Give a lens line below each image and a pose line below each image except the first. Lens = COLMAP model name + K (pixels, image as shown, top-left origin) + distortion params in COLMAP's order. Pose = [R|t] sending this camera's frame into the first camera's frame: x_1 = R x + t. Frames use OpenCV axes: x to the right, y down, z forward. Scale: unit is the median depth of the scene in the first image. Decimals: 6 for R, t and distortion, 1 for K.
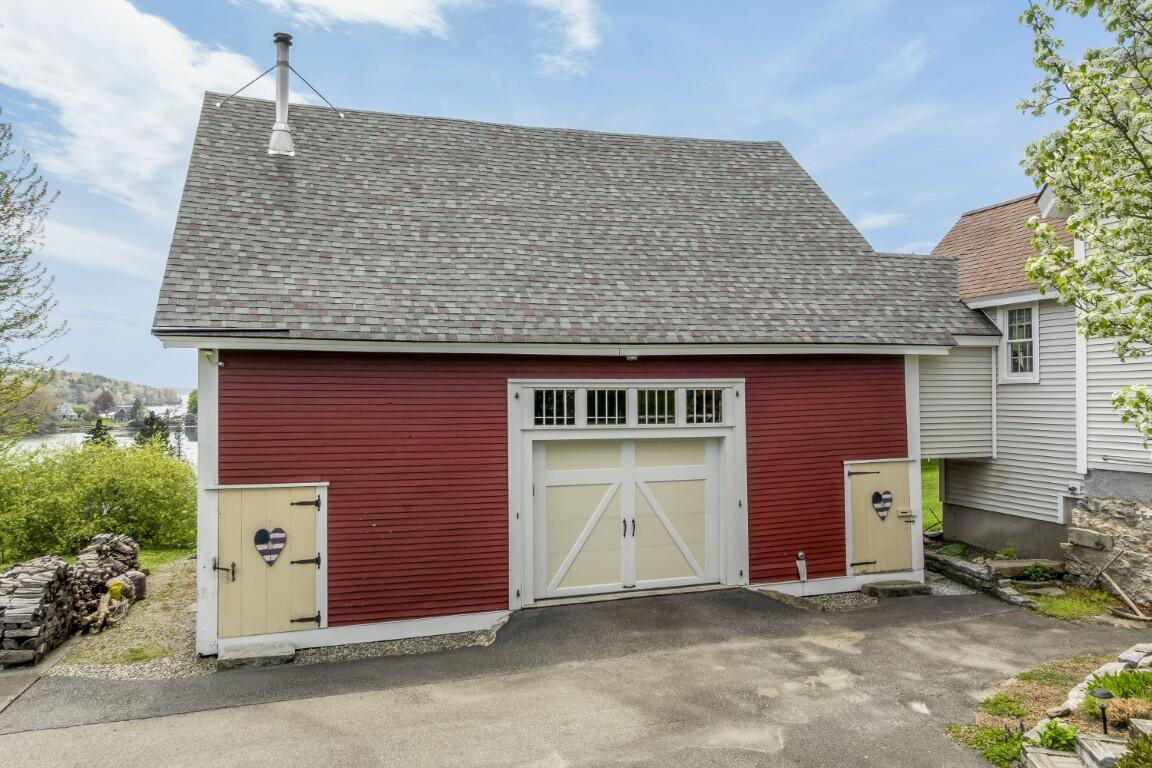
lens RADIAL K [[816.0, 0, 584.5], [0, 816.0, 381.6], [0, 0, 1]] dist [-0.006346, 0.015602]
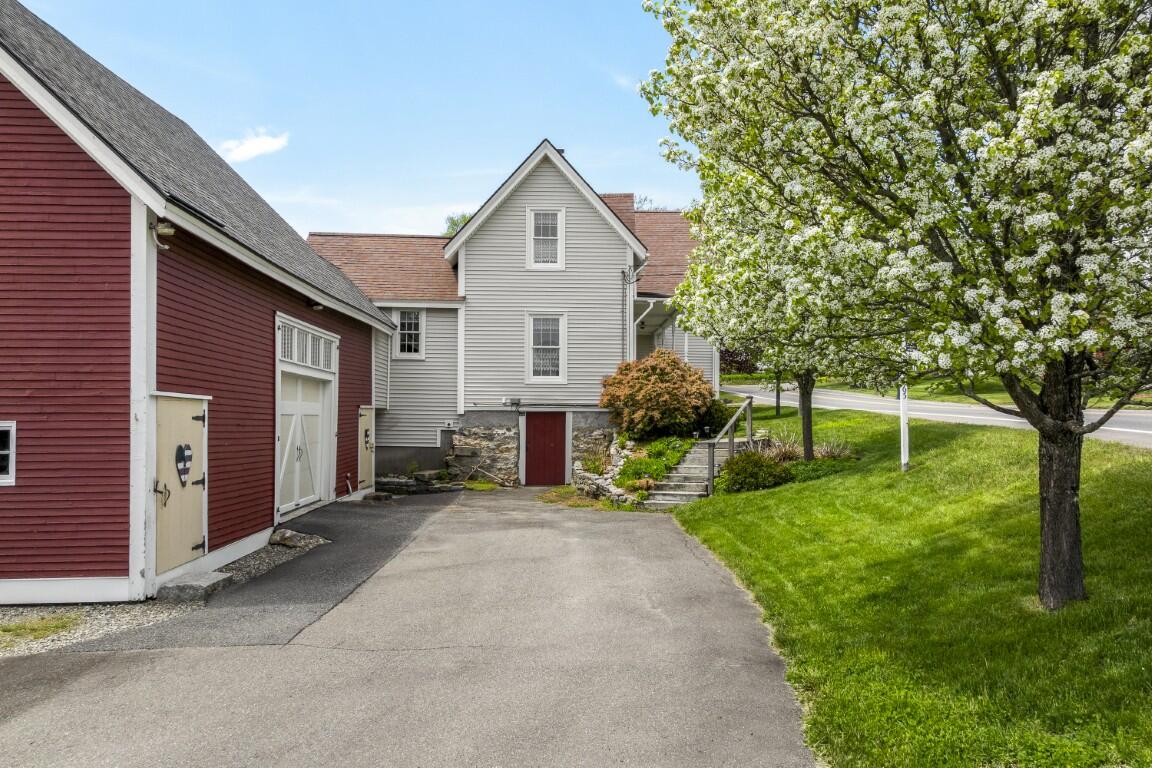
lens RADIAL K [[816.0, 0, 598.2], [0, 816.0, 387.2], [0, 0, 1]] dist [-0.006346, 0.015602]
pose [[0.249338, 0.048088, 0.967222, -0.970420], [-0.024487, 0.998760, -0.043344, 0.125893], [-0.968107, -0.012877, 0.250206, 0.305460]]
